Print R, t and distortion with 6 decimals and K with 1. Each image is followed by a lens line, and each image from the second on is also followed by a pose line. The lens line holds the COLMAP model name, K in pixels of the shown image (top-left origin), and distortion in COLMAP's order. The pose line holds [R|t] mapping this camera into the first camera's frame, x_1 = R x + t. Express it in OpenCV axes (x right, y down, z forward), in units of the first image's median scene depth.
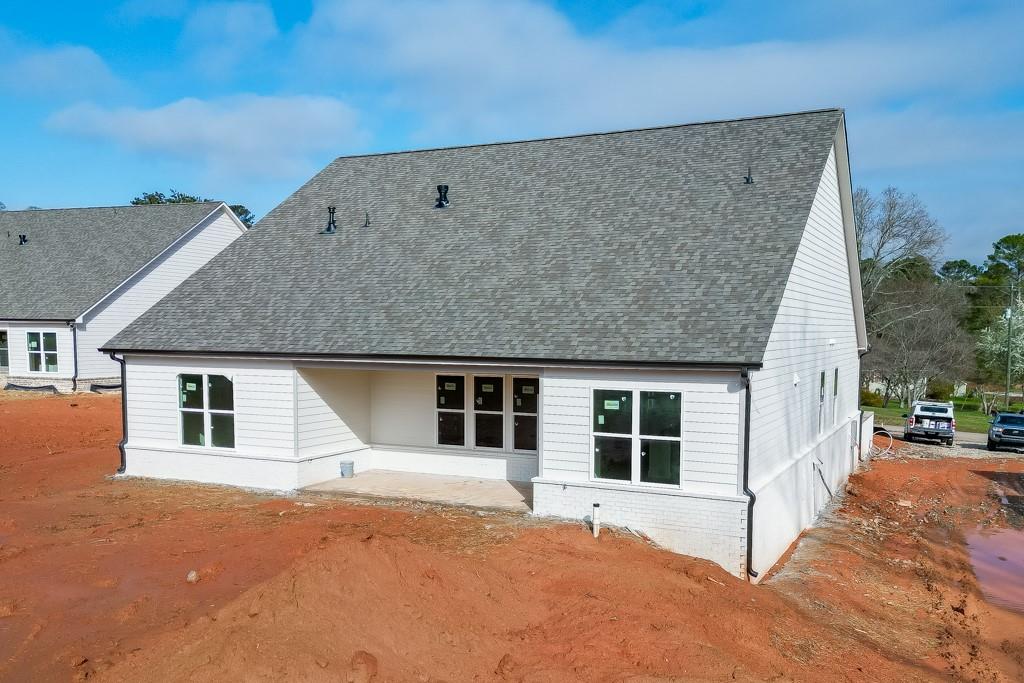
lens RADIAL K [[798.2, 0, 500.8], [0, 798.2, 340.7], [0, 0, 1]] dist [0.076661, -0.071485]
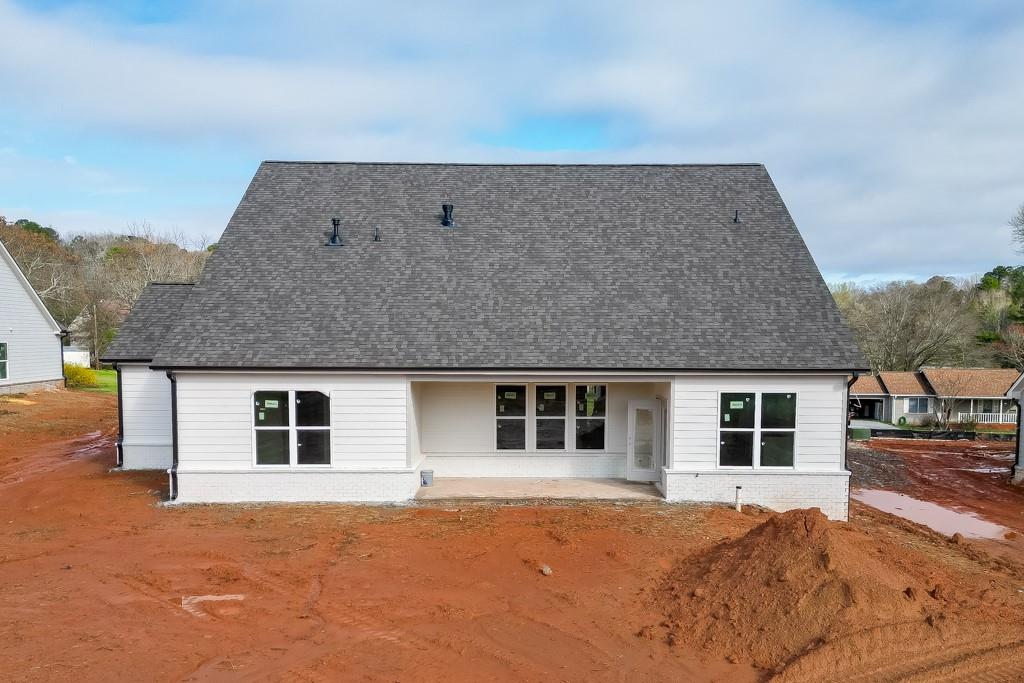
lens RADIAL K [[798.2, 0, 500.8], [0, 798.2, 340.7], [0, 0, 1]] dist [0.076661, -0.071485]
pose [[0.921663, -0.005948, 0.387947, -0.535867], [0.008939, 0.999943, -0.005906, -0.011145], [-0.387889, 0.008911, 0.921663, 0.006824]]
